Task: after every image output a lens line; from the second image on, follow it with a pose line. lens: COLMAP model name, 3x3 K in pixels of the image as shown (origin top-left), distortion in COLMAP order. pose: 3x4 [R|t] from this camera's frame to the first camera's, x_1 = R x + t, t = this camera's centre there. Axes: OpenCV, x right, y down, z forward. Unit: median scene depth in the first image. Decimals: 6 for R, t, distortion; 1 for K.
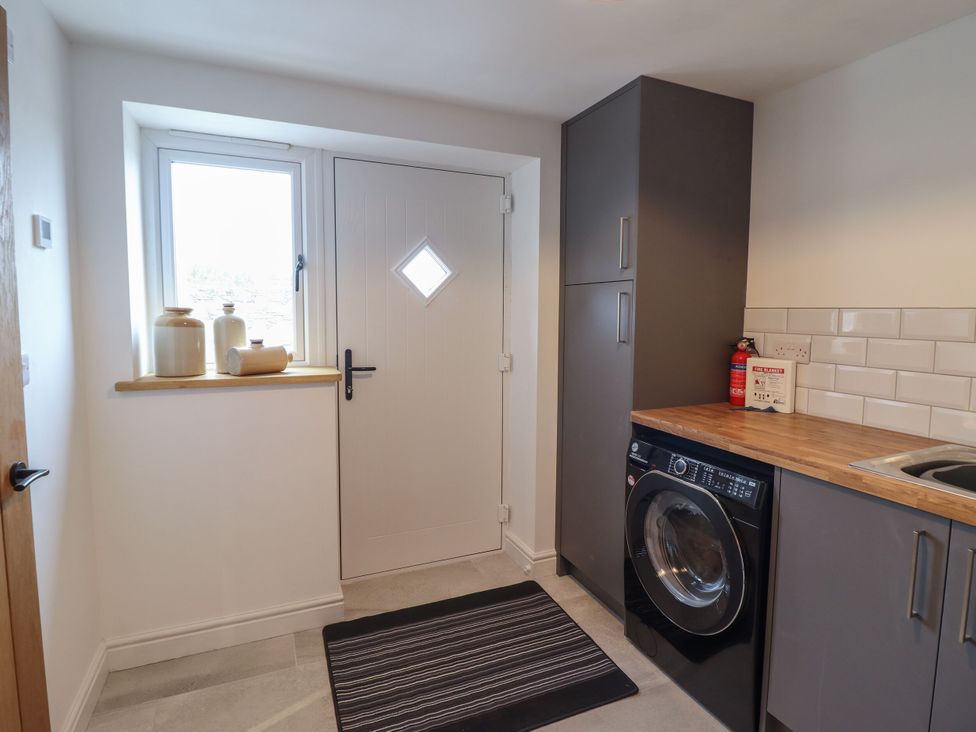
lens RADIAL K [[514.0, 0, 488.0], [0, 514.0, 356.5], [0, 0, 1]] dist [-0.004848, -0.002514]
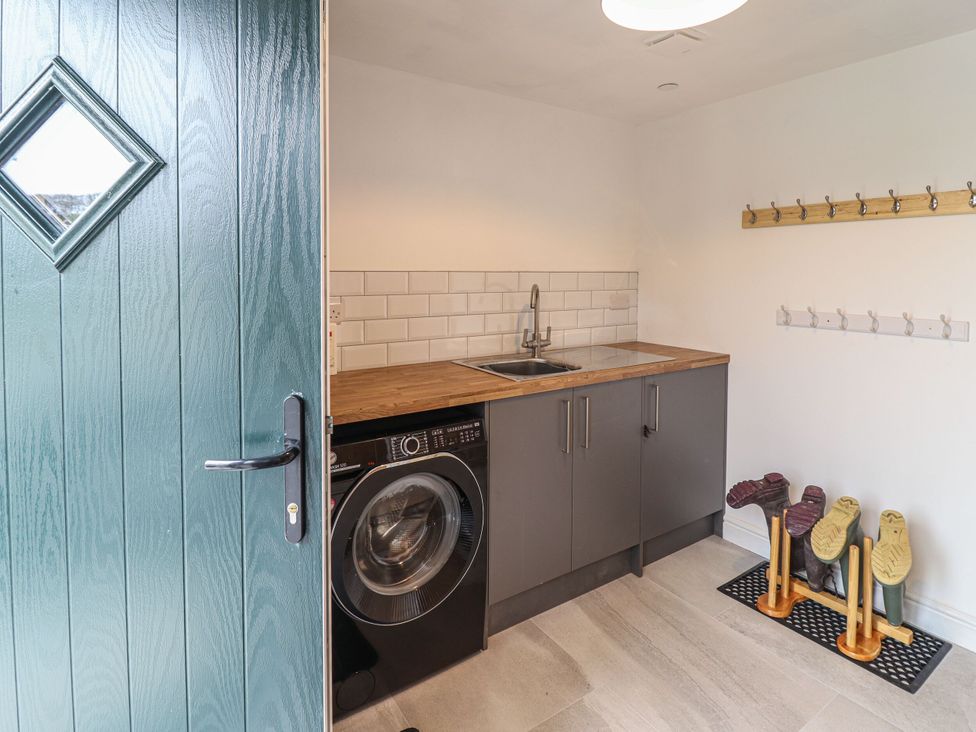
lens RADIAL K [[514.0, 0, 488.0], [0, 514.0, 356.5], [0, 0, 1]] dist [-0.004848, -0.002514]
pose [[-0.190703, -0.161777, 0.968226, -0.565213], [0.087470, 0.979603, 0.180907, -0.105750], [-0.977743, 0.119190, -0.172662, 1.100375]]
